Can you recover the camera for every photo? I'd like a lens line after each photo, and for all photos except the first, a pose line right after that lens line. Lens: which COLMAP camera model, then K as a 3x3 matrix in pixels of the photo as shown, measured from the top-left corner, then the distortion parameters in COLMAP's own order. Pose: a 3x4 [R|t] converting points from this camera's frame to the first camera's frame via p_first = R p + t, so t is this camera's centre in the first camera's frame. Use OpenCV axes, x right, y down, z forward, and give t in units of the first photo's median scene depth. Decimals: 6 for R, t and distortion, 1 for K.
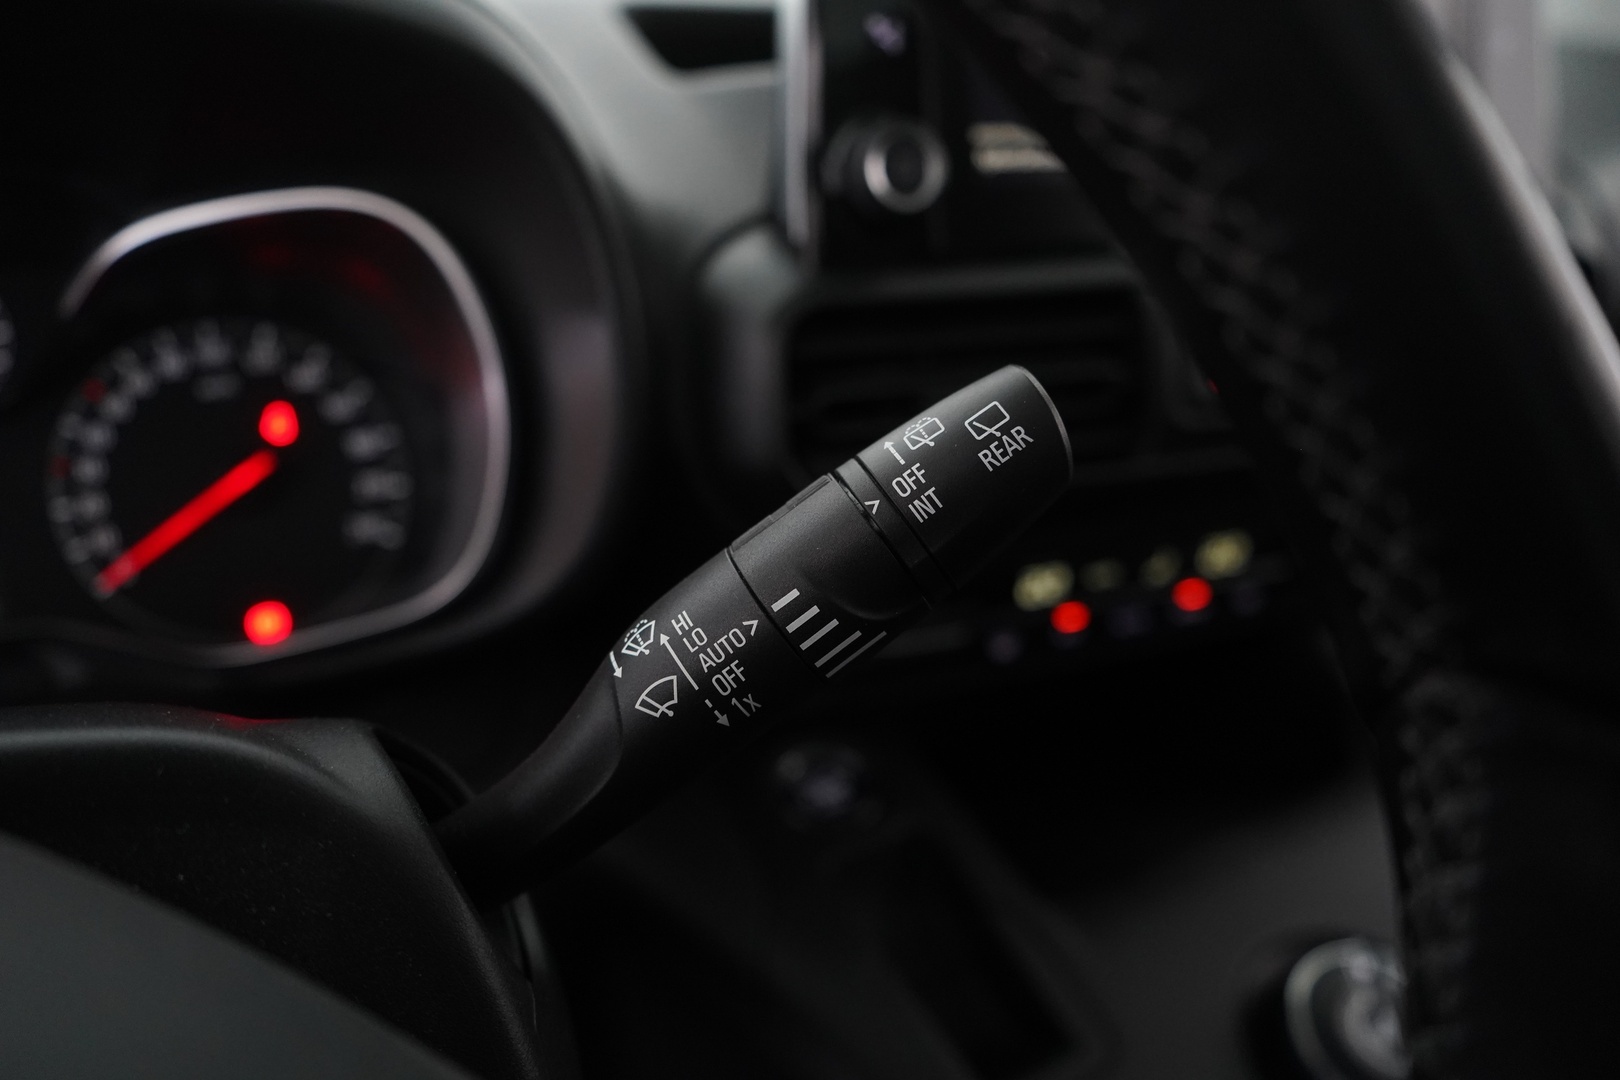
lens RADIAL K [[1313.6, 0, 815.1], [0, 1313.6, 540.2], [0, 0, 1]] dist [-0.016667, 0.018335]
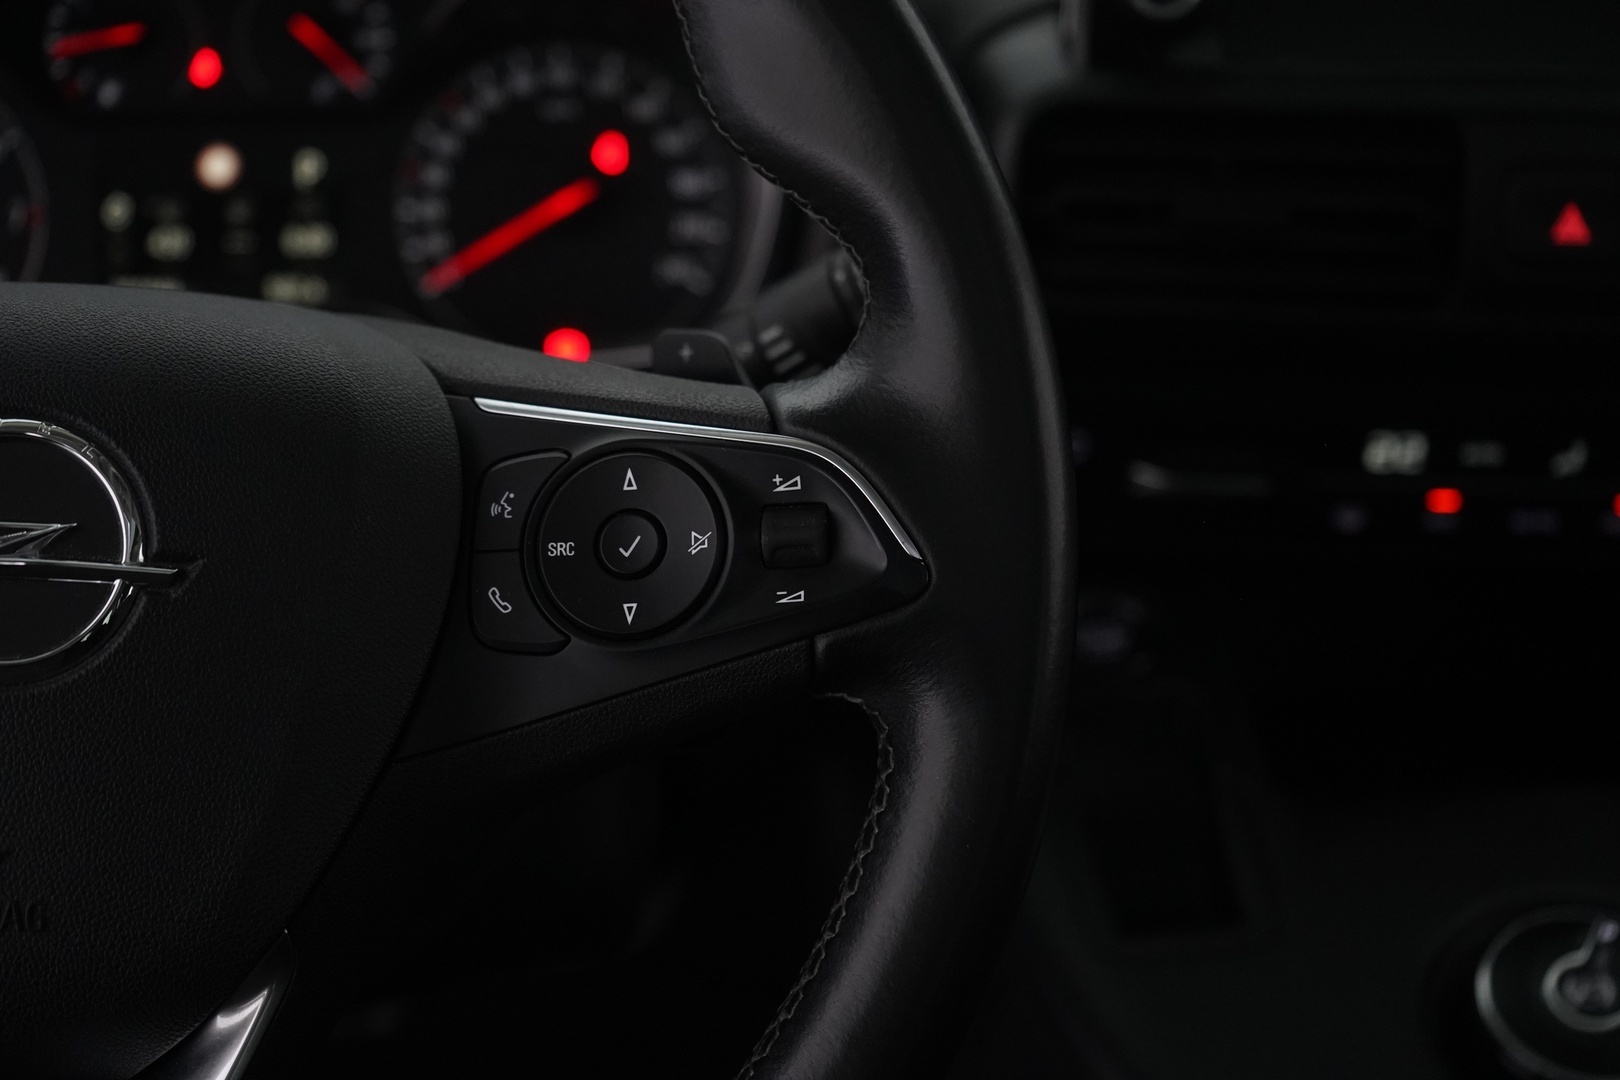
lens RADIAL K [[2843.6, 0, 814.8], [0, 2843.6, 526.6], [0, 0, 1]] dist [-0.010873, 0.000000]
pose [[0.895909, 0.173457, -0.408975, 0.691044], [-0.158163, 0.984841, 0.071223, 0.012630], [0.415129, 0.000875, 0.909762, -0.936217]]
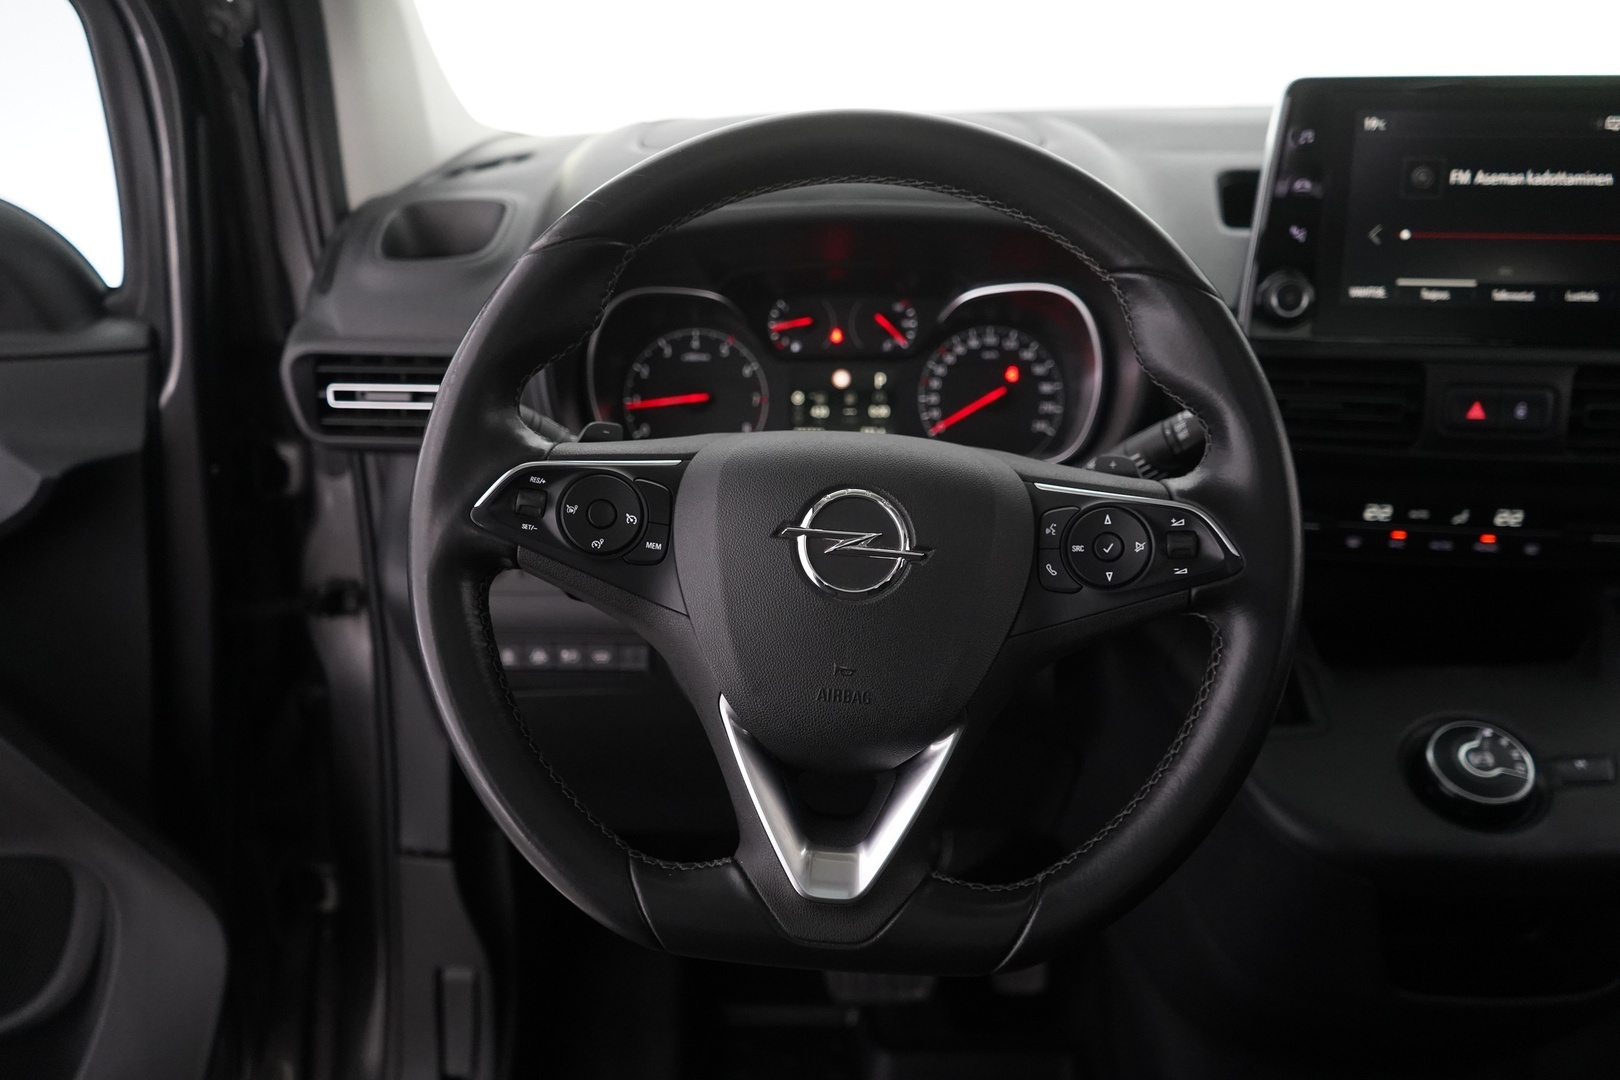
lens RADIAL K [[1313.6, 0, 807.4], [0, 1313.6, 536.7], [0, 0, 1]] dist [-0.016667, 0.018335]
pose [[0.838832, 0.190348, -0.510028, 0.522731], [-0.168837, 0.981647, 0.088679, 0.046752], [0.517547, 0.011724, 0.855574, -1.160350]]
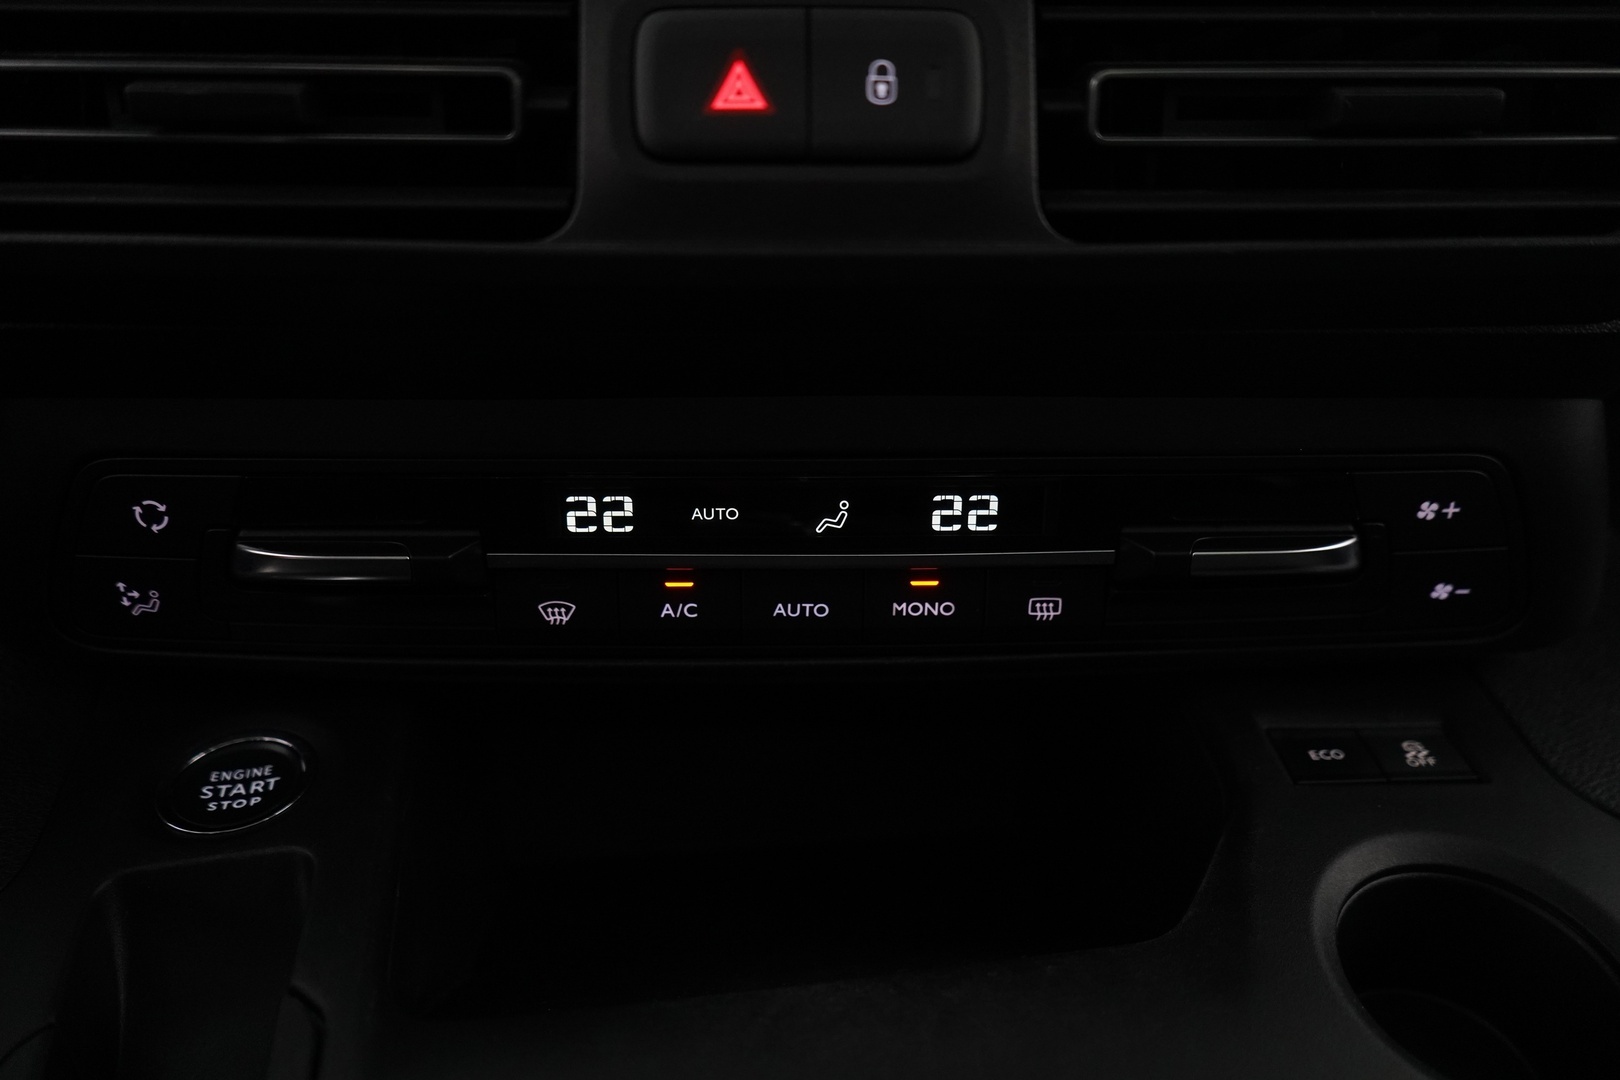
lens RADIAL K [[1313.6, 0, 822.9], [0, 1313.6, 530.6], [0, 0, 1]] dist [-0.016667, 0.018335]
pose [[0.924050, 0.075674, -0.374707, 0.590192], [-0.129972, 0.984009, -0.121794, 0.121783], [0.359498, 0.161245, 0.919109, 0.547524]]
